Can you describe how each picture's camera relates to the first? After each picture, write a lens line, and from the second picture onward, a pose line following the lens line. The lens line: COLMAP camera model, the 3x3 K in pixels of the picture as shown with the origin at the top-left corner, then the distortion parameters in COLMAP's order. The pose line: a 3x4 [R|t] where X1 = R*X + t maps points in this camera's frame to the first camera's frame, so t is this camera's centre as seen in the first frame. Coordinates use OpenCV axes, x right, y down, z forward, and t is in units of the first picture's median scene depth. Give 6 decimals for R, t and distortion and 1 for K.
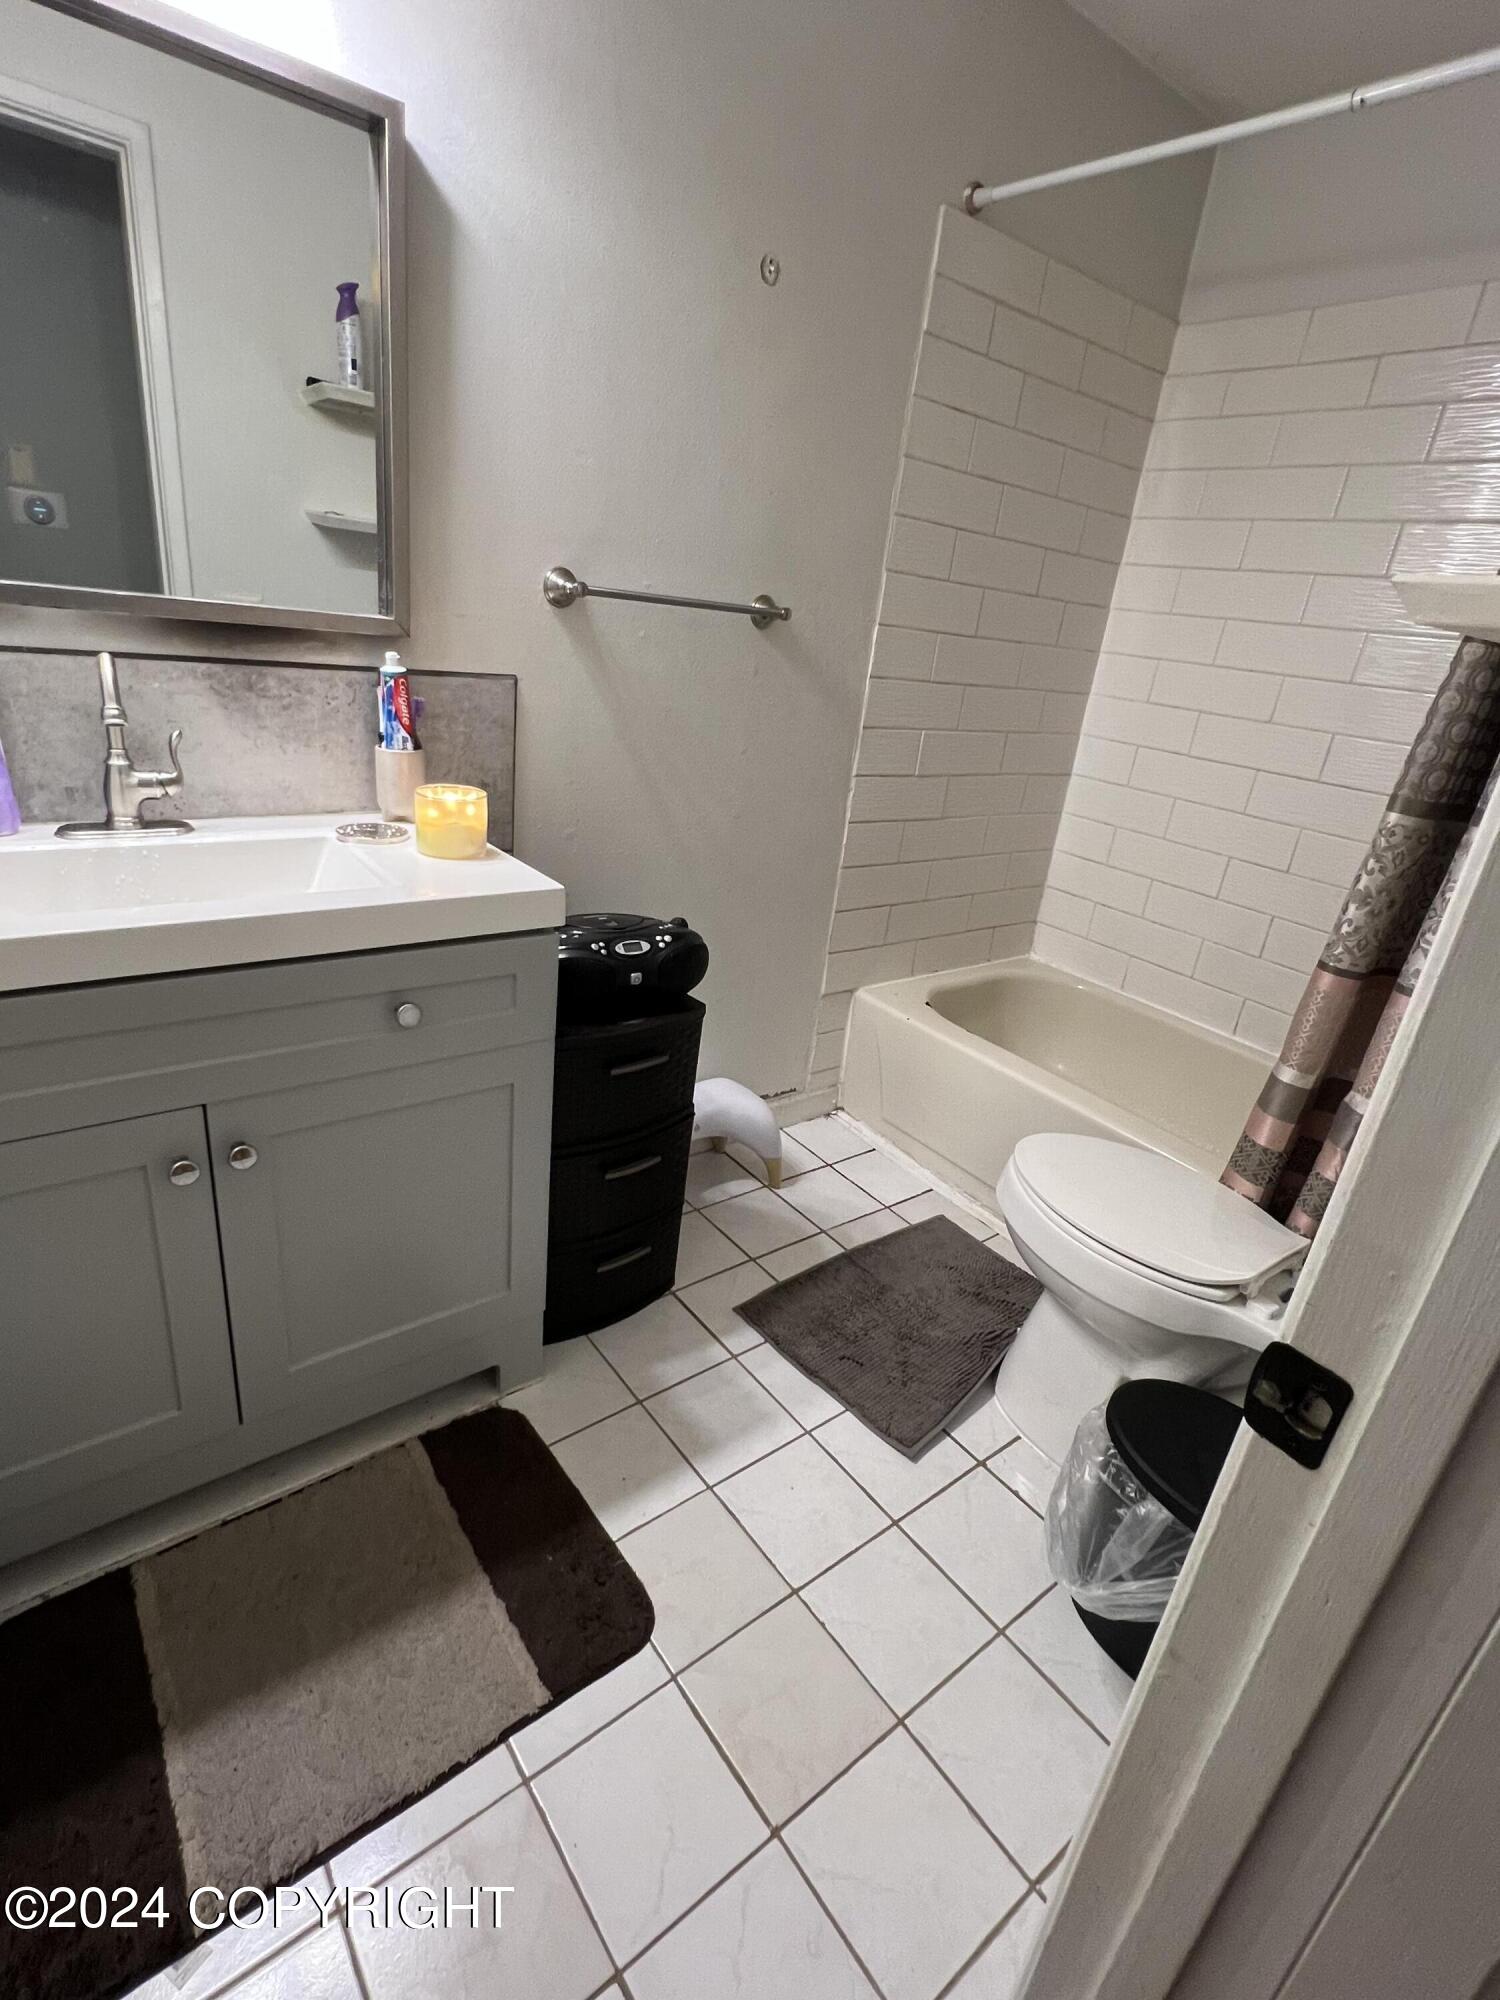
lens RADIAL K [[954.0, 0, 745.0], [0, 954.0, 998.3], [0, 0, 1]] dist [-0.004904, 0.001218]
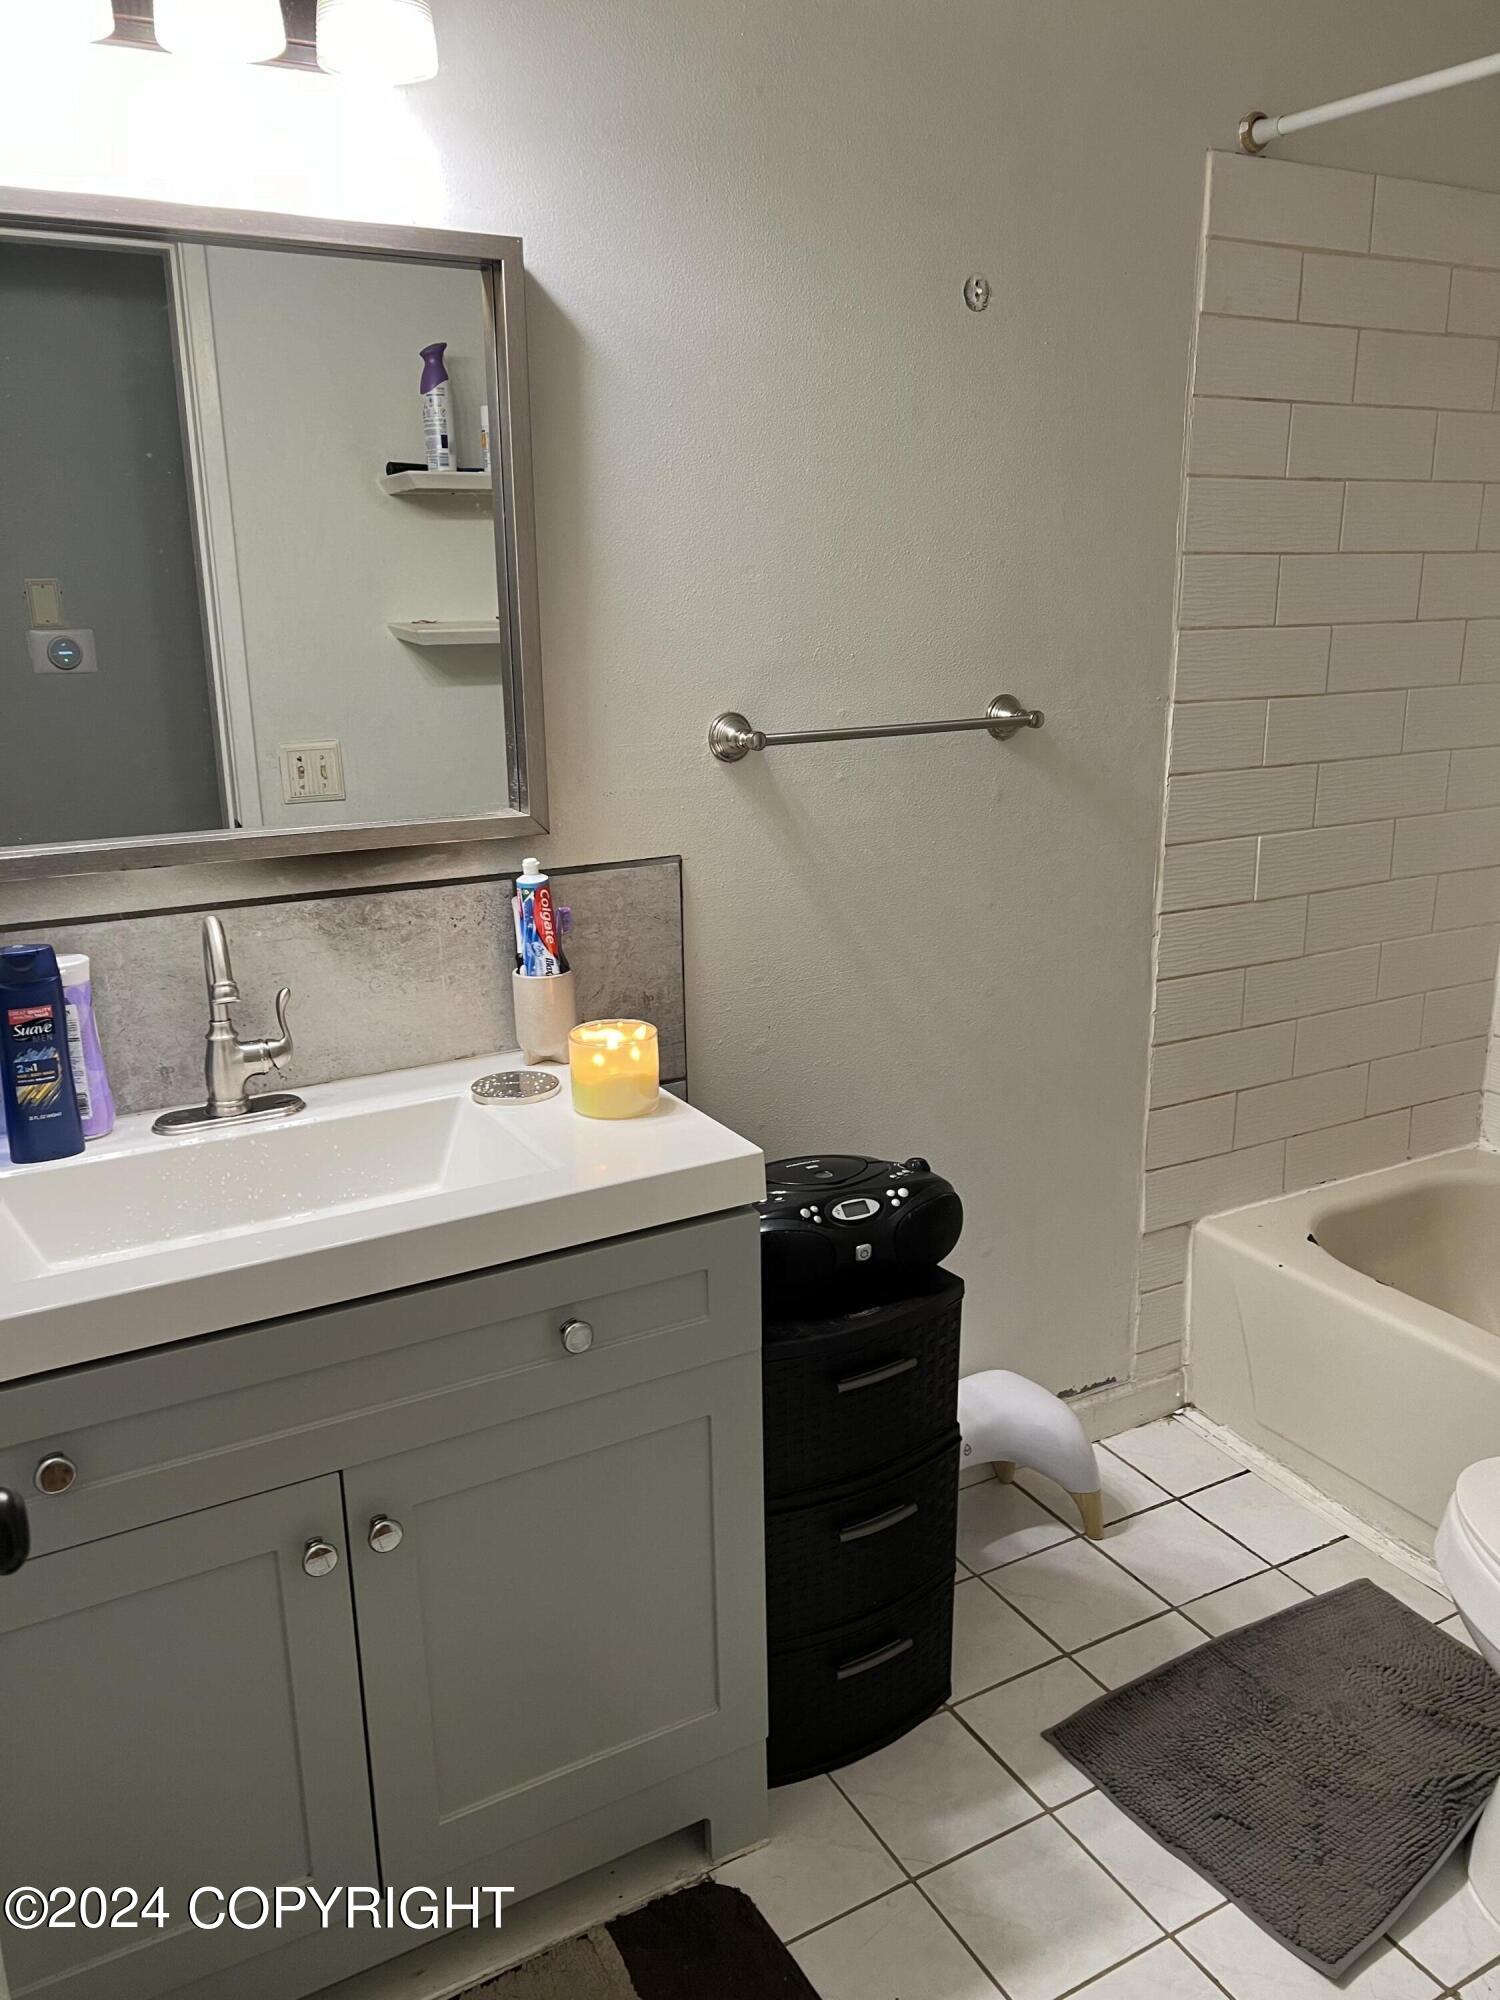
lens RADIAL K [[1503.1, 0, 741.3], [0, 1503.1, 1012.5], [0, 0, 1]] dist [0.049668, -0.059012]
pose [[0.979937, -0.080234, -0.182444, 0.014973], [0.058031, 0.990591, -0.123943, -0.055432], [0.190672, 0.110869, 0.975373, -0.132503]]
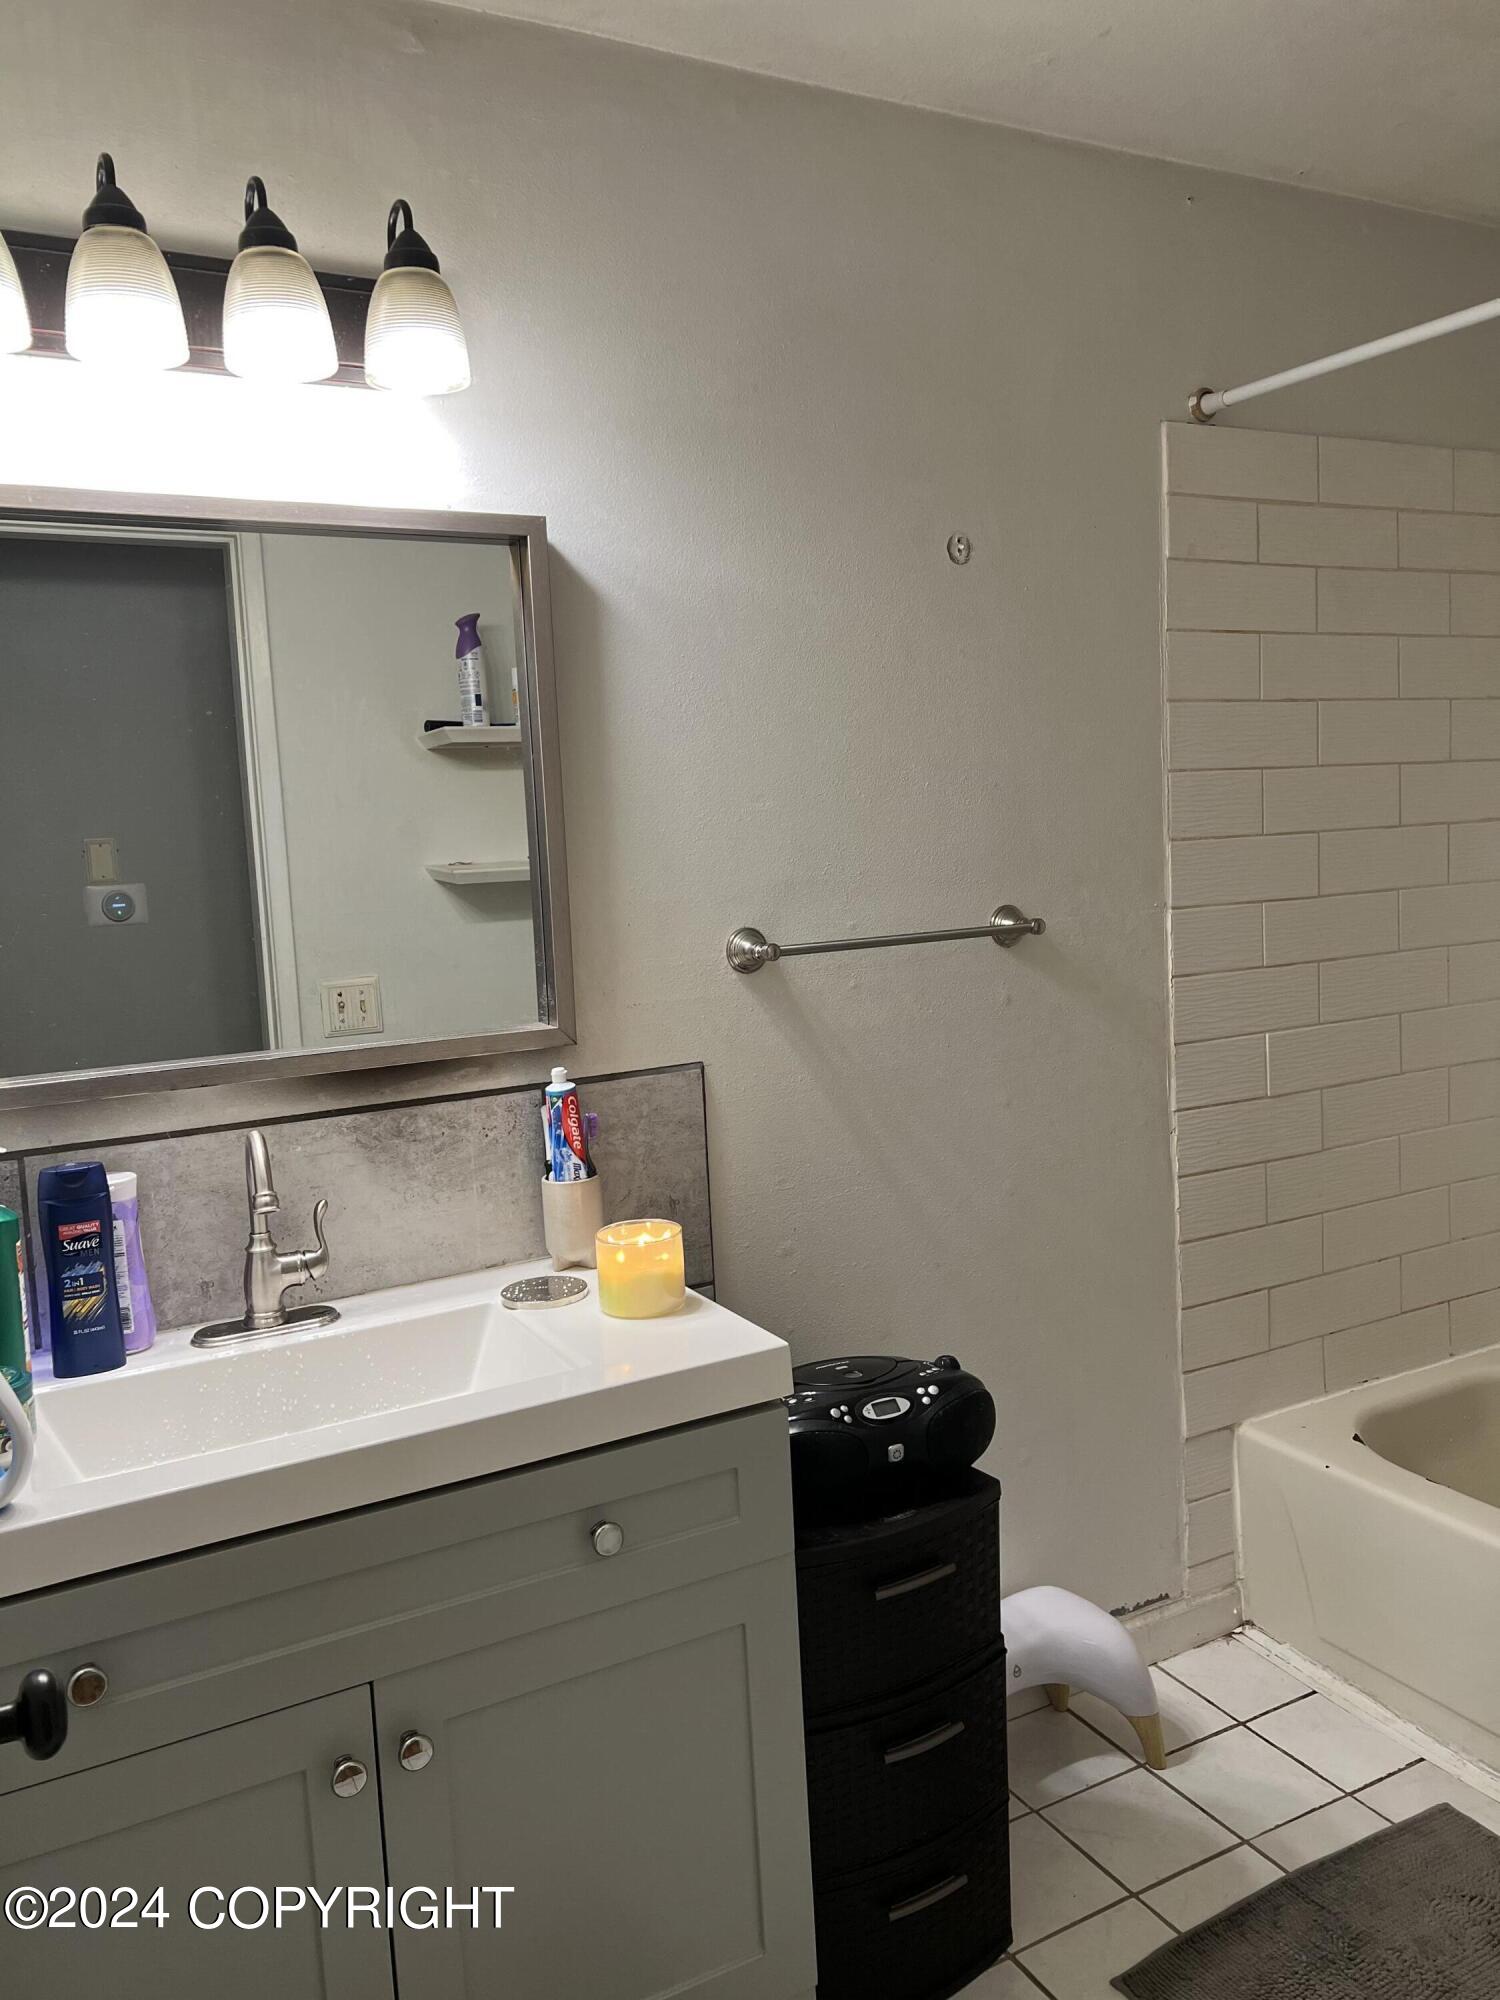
lens RADIAL K [[1503.1, 0, 743.4], [0, 1503.1, 995.4], [0, 0, 1]] dist [0.049668, -0.059012]
pose [[0.972583, -0.141802, -0.184324, 0.027951], [0.084569, 0.953984, -0.287685, -0.026647], [0.216636, 0.264209, 0.939820, -0.161838]]
